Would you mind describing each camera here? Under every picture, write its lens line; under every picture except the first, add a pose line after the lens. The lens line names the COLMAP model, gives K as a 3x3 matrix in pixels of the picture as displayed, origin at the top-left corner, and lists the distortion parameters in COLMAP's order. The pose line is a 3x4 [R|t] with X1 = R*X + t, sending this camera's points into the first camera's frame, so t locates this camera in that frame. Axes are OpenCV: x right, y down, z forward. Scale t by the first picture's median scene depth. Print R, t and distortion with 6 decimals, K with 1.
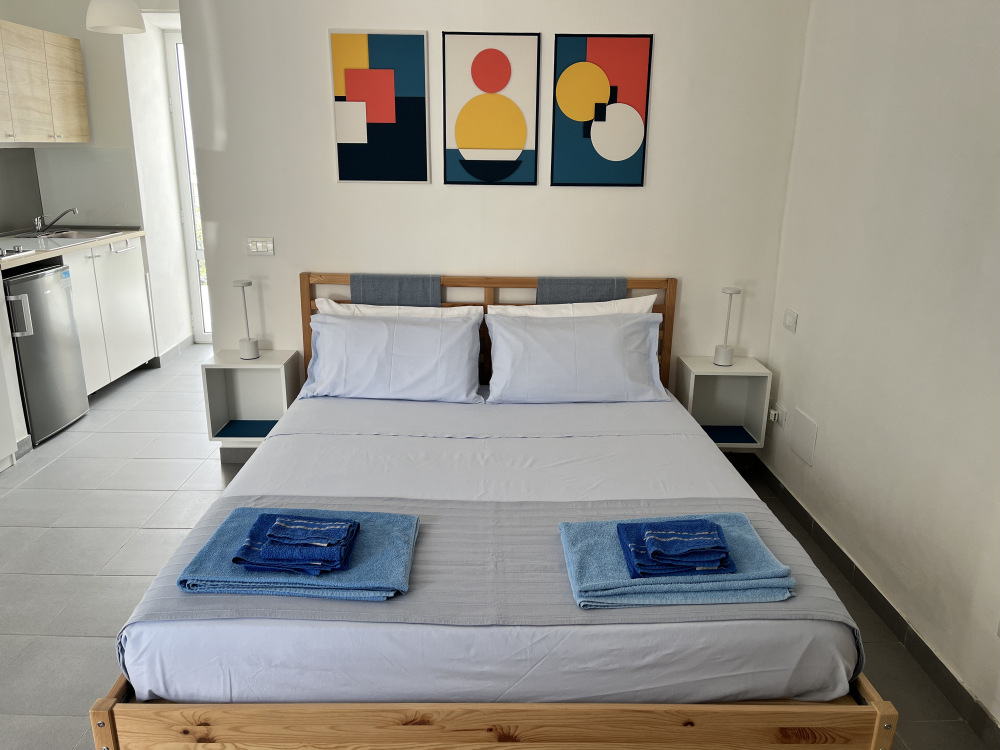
lens RADIAL K [[750.9, 0, 500.0], [0, 750.9, 375.0], [0, 0, 1]] dist [0.096061, -0.078494]
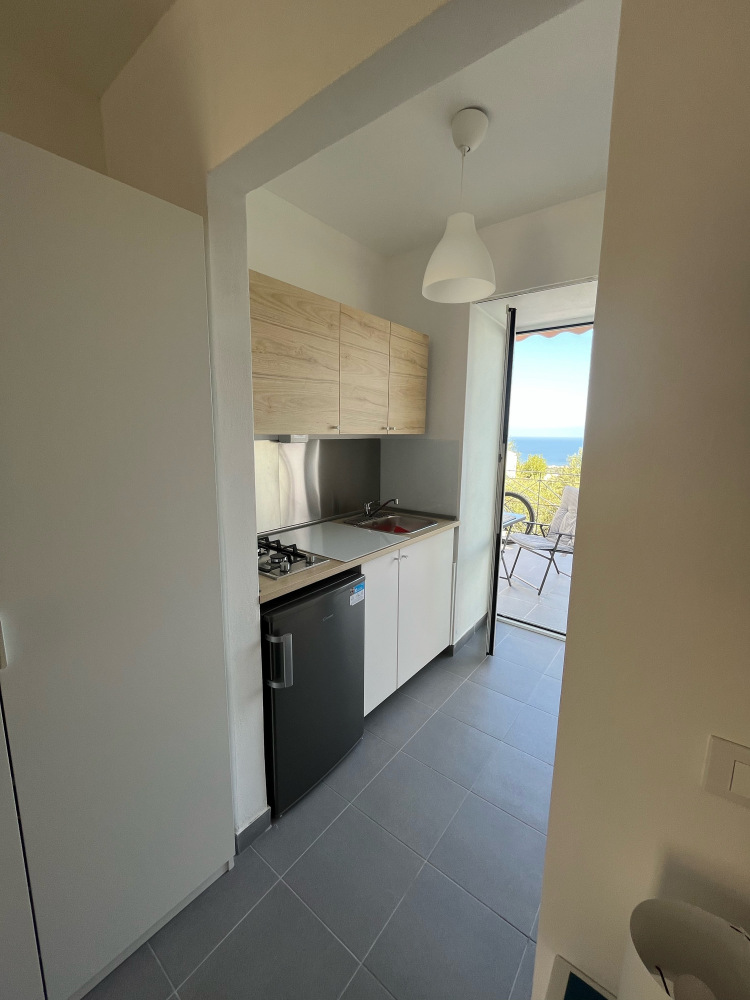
lens RADIAL K [[403.1, 0, 375.0], [0, 403.1, 500.0], [0, 0, 1]] dist [-0.001019, 0.000005]
pose [[0.782654, 0.097300, -0.614806, -0.260952], [-0.168628, 0.983915, -0.058949, -0.181838], [0.599181, 0.149810, 0.786472, 0.583329]]
